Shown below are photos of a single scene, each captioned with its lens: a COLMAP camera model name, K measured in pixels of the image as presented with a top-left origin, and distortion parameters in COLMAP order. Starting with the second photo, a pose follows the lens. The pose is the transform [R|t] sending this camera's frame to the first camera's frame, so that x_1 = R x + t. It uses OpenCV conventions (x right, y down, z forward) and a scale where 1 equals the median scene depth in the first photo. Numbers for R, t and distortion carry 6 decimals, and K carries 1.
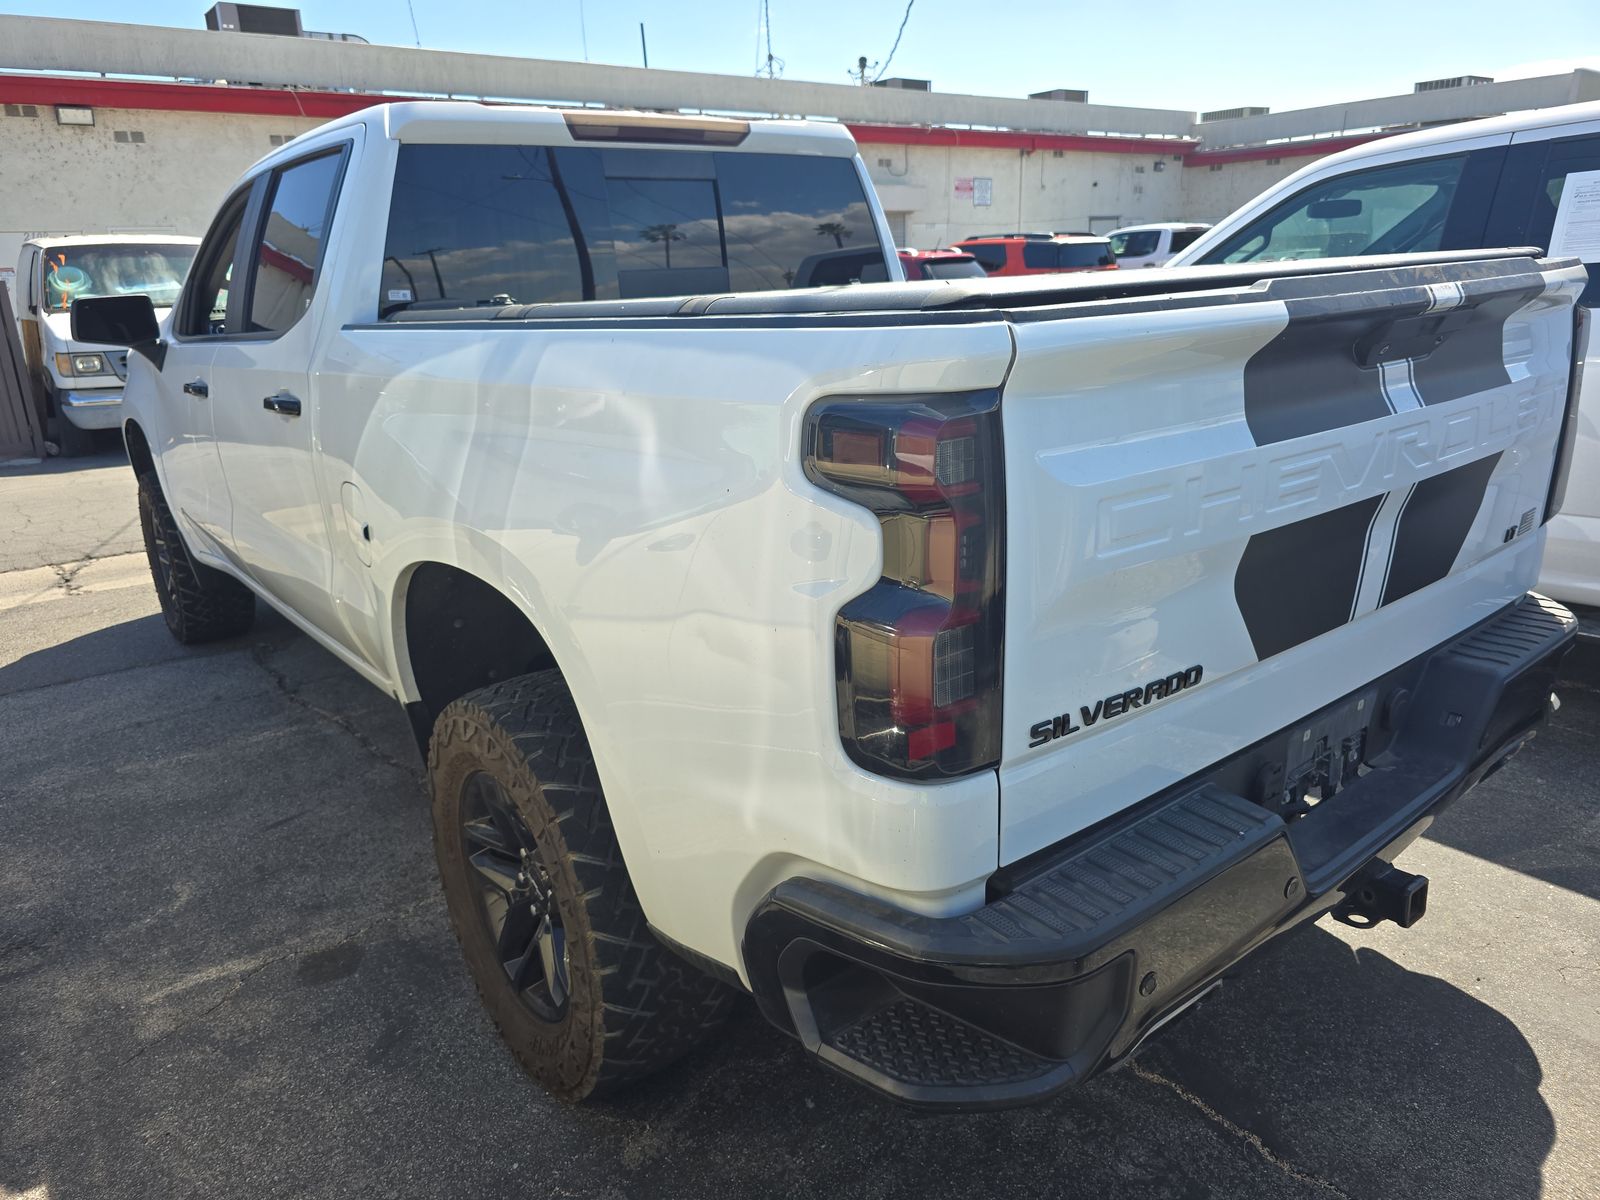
lens RADIAL K [[1057.1, 0, 798.4], [0, 1057.1, 587.9], [0, 0, 1]] dist [0.034436, -0.022549]
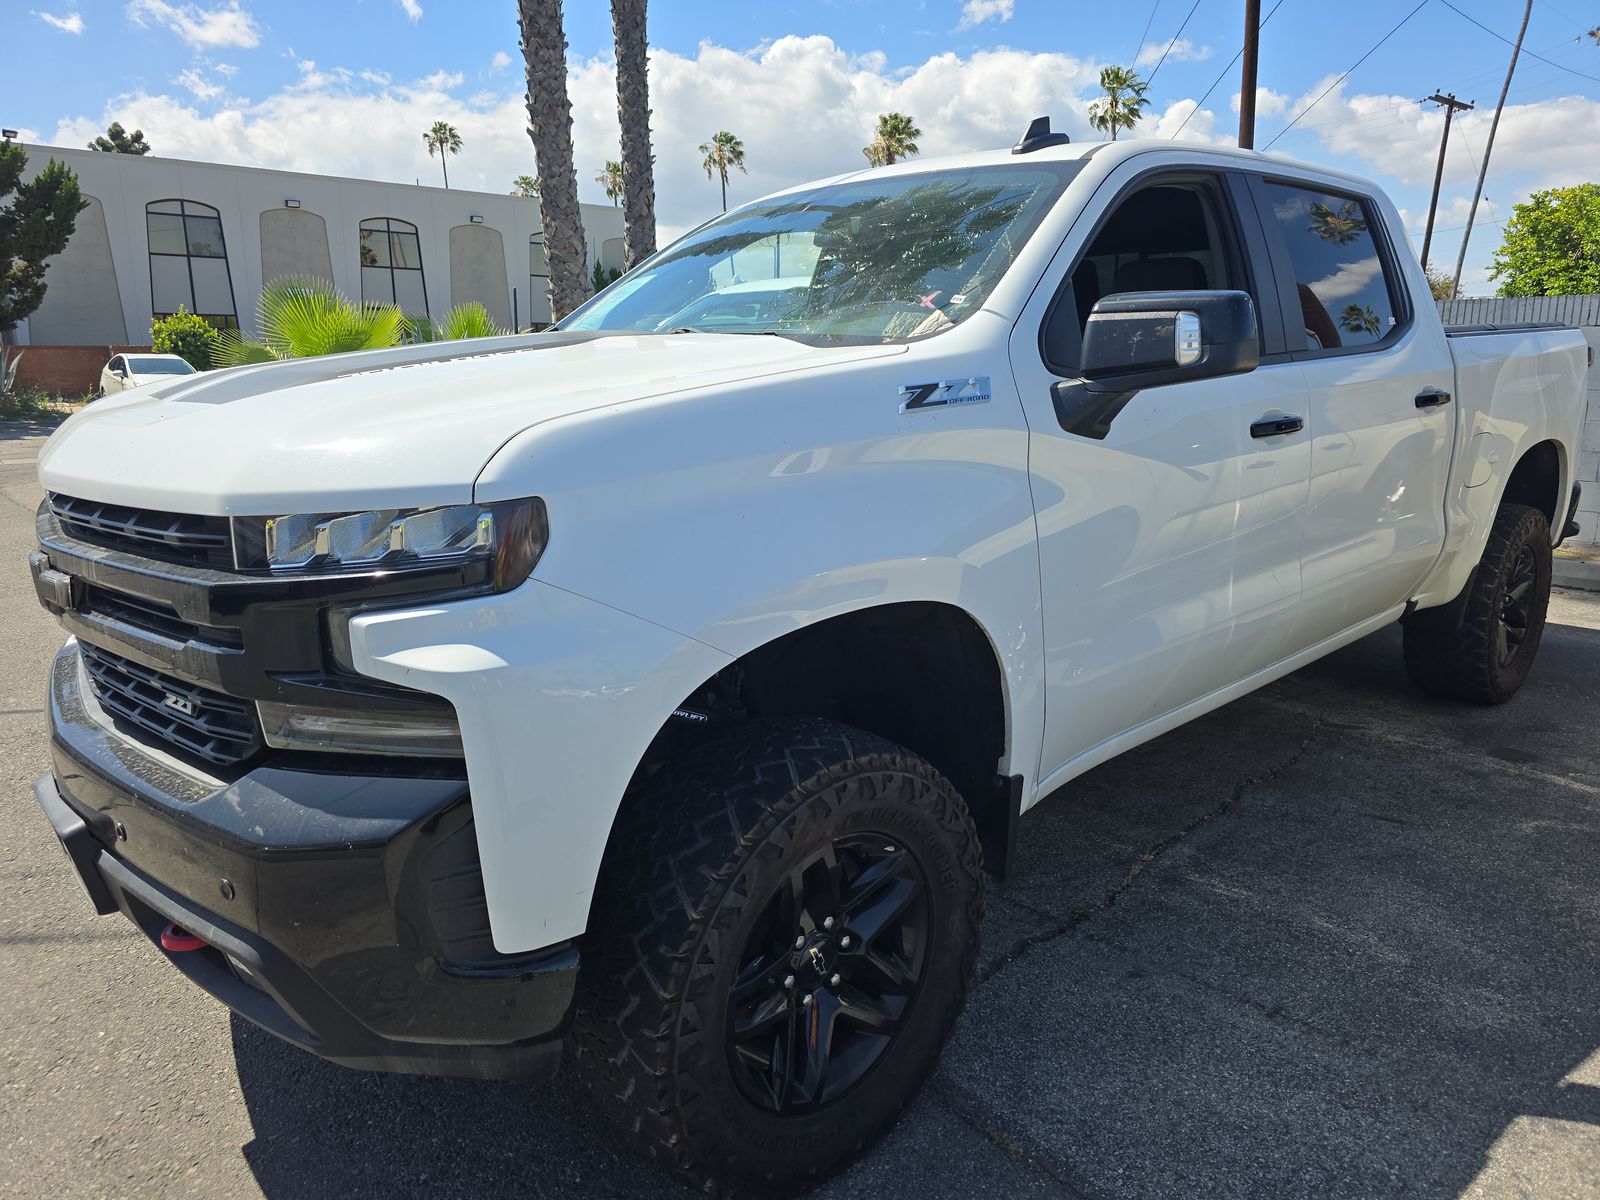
lens RADIAL K [[1057.1, 0, 802.2], [0, 1057.1, 602.7], [0, 0, 1]] dist [0.034436, -0.022549]
pose [[-0.054403, -0.186280, 0.980989, -1.952713], [0.297281, 0.934871, 0.194009, -0.463906], [-0.953239, 0.302185, 0.004518, 2.027108]]
